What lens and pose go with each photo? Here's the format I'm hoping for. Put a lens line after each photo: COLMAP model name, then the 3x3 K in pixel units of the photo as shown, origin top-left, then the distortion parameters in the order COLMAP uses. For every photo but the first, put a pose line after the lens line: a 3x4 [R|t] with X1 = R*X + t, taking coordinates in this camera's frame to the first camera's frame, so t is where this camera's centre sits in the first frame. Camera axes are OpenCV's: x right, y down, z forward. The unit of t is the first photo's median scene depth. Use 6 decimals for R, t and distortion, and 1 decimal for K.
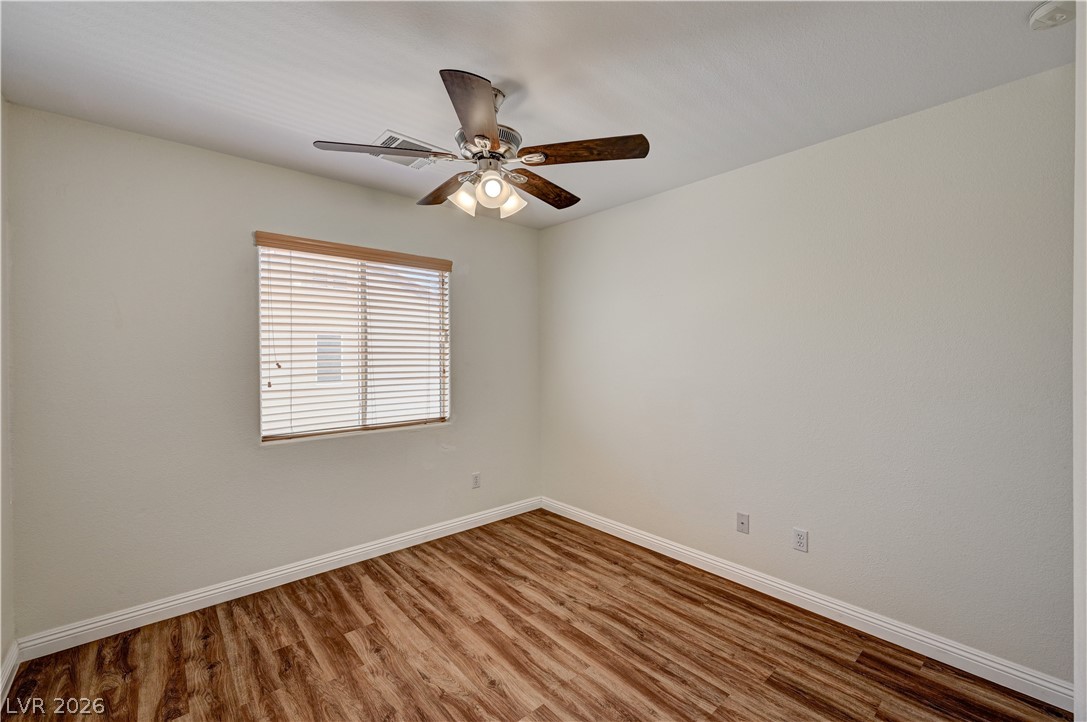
lens RADIAL K [[446.5, 0, 556.2], [0, 446.5, 357.9], [0, 0, 1]] dist [-0.003045, 0.000162]
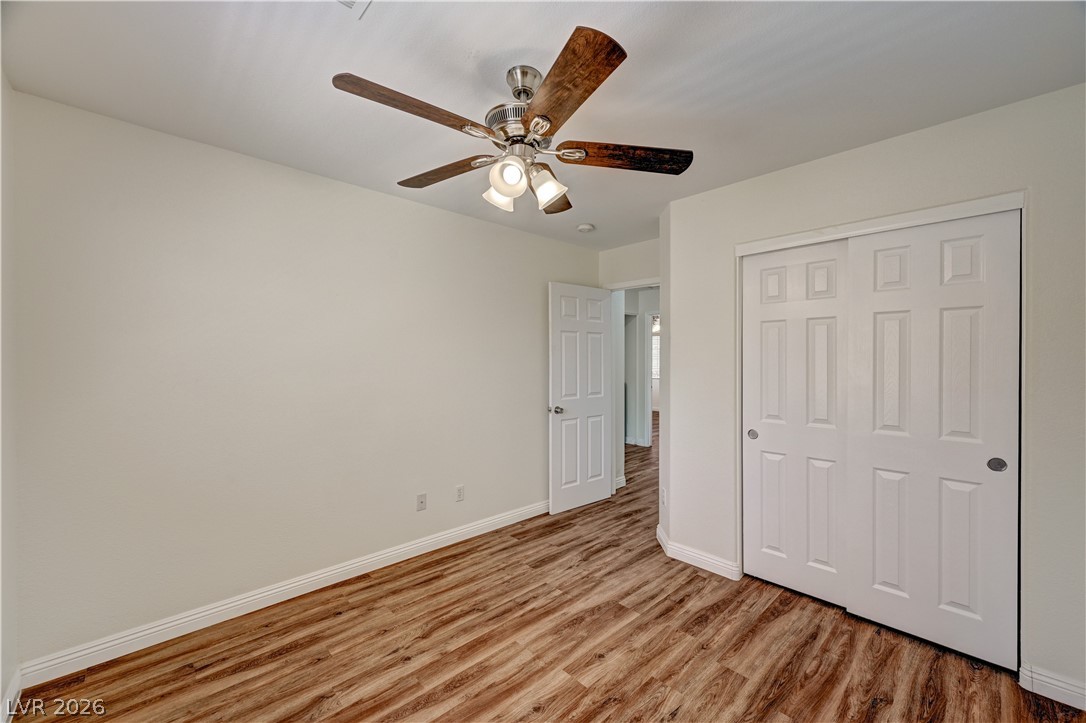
lens RADIAL K [[435.2, 0, 546.6], [0, 435.2, 362.0], [0, 0, 1]] dist [-0.000353, 0.000005]
pose [[-0.027184, -0.001755, 0.999629, -0.841100], [0.009880, 0.999949, 0.002025, 0.006944], [-0.999582, 0.009931, -0.027165, 0.805748]]
